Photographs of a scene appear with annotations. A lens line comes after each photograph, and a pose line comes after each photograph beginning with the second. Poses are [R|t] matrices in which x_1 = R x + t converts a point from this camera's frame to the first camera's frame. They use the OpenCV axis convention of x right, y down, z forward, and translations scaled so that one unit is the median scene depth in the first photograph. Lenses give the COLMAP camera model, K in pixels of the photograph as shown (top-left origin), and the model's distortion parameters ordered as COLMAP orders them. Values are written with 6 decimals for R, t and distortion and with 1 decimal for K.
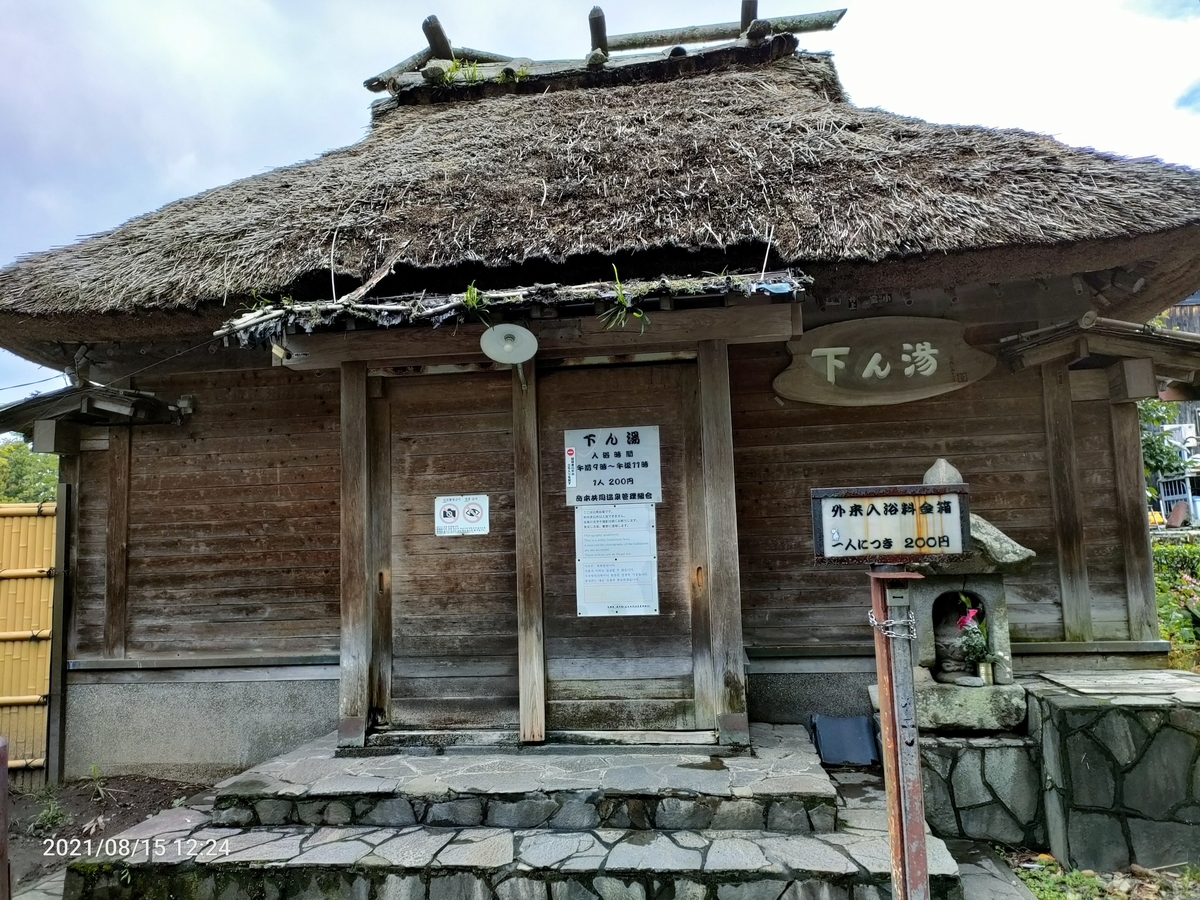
lens RADIAL K [[900.3, 0, 599.0], [0, 900.3, 447.3], [0, 0, 1]] dist [0.054268, -0.040927]
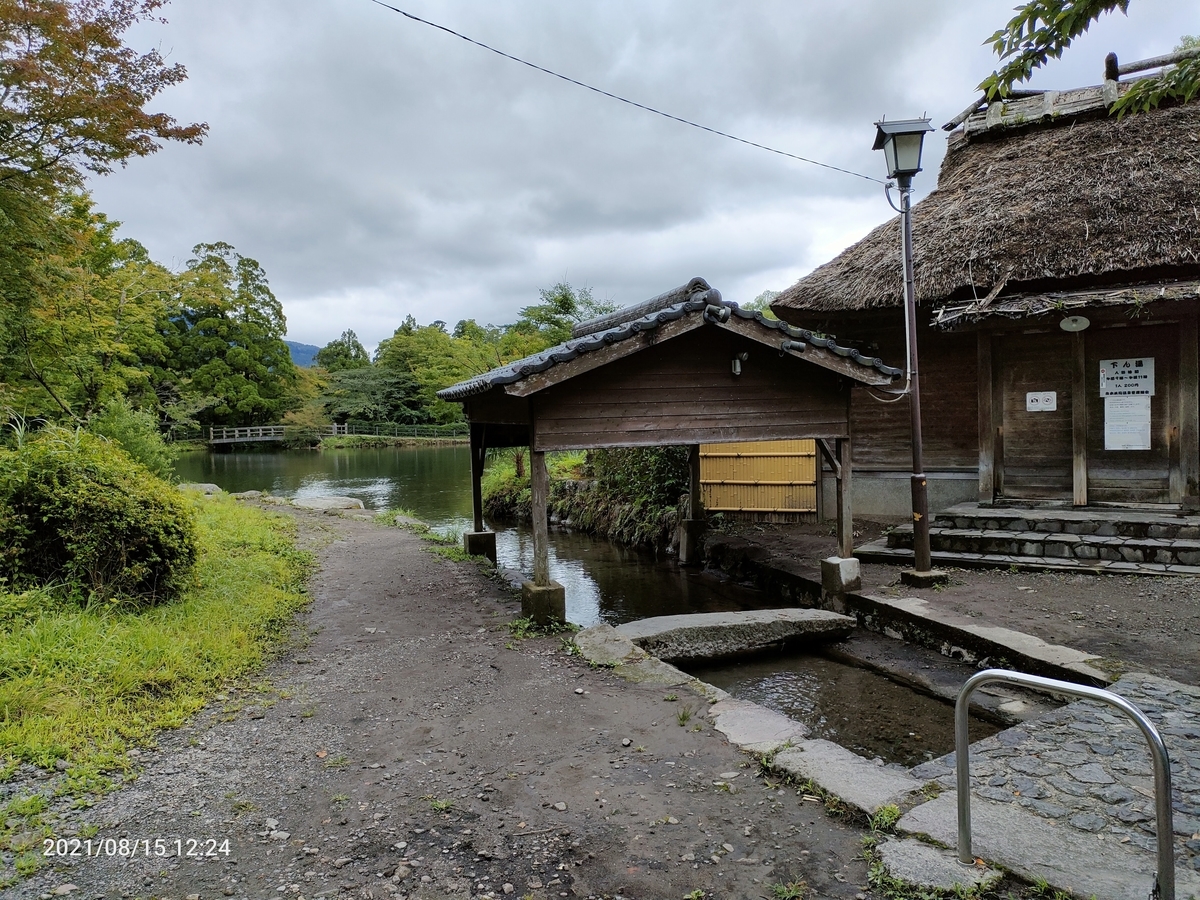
lens RADIAL K [[900.3, 0, 599.0], [0, 900.3, 447.3], [0, 0, 1]] dist [0.054268, -0.040927]
pose [[0.898741, 0.021866, -0.437934, -0.150384], [0.046536, 0.988358, 0.144852, -0.178451], [0.436003, -0.150564, 0.887261, -1.380112]]
